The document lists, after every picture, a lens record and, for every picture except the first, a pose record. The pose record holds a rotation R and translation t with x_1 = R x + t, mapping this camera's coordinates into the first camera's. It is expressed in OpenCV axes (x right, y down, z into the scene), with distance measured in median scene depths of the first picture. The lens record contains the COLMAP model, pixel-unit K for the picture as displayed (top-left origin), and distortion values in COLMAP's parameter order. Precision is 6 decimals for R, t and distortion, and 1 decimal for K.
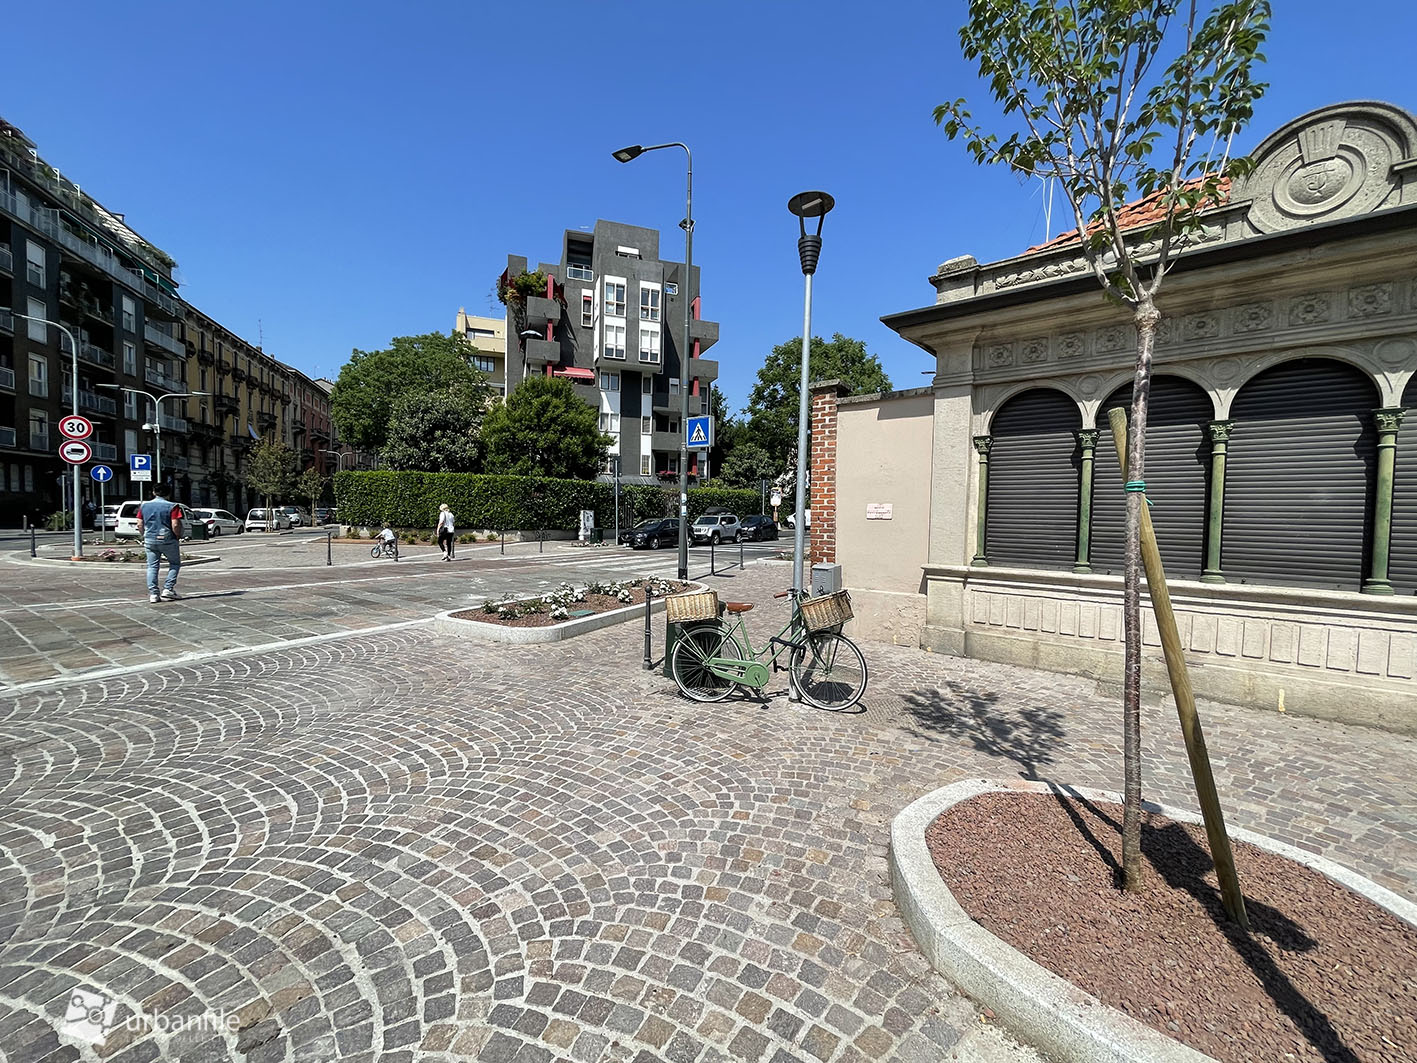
lens RADIAL K [[576.9, 0, 707.9], [0, 576.9, 535.5], [0, 0, 1]] dist [-0.000871, 0.000625]
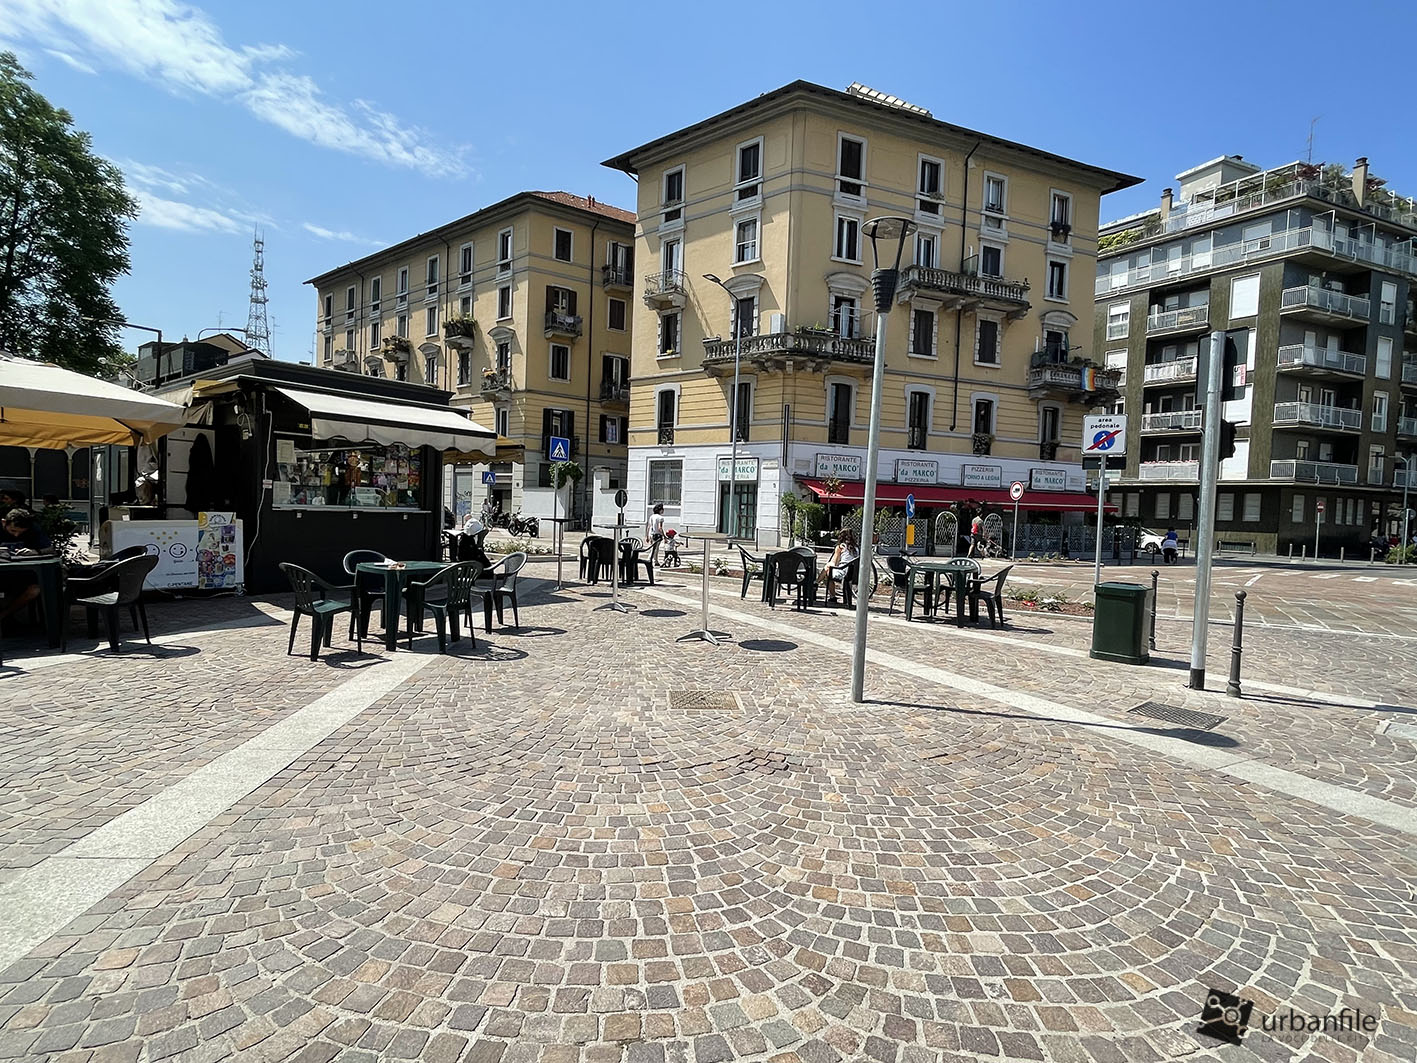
lens RADIAL K [[725.4, 0, 703.8], [0, 725.4, 541.0], [0, 0, 1]] dist [-0.004756, 0.003371]
pose [[0.027958, 0.021702, -0.999373, 0.103582], [-0.072932, 0.997144, 0.019613, 0.014947], [0.996945, 0.072338, 0.029461, -0.240097]]
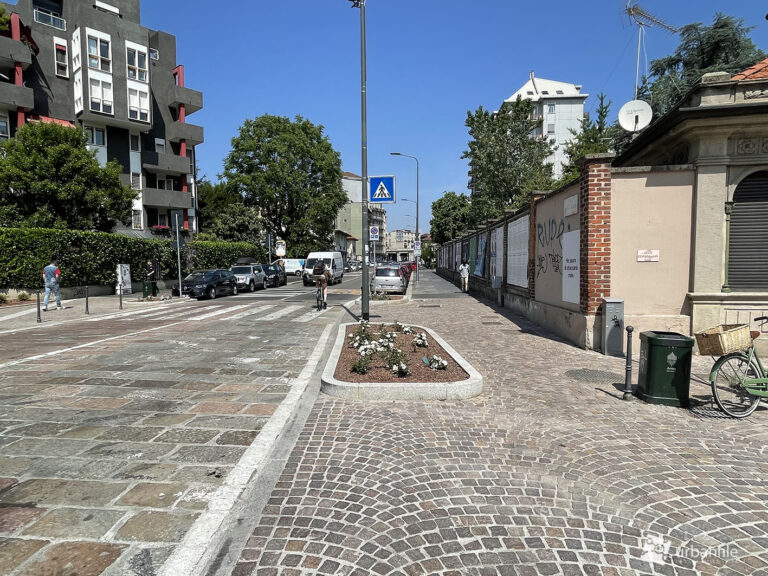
lens RADIAL K [[460.3, 0, 383.4], [0, 460.3, 290.2], [0, 0, 1]] dist [-0.016454, 0.011731]
pose [[0.879863, -0.055347, 0.471994, -0.179704], [0.044153, 0.998420, 0.034771, -0.006320], [-0.473173, -0.009754, 0.880916, 0.086061]]
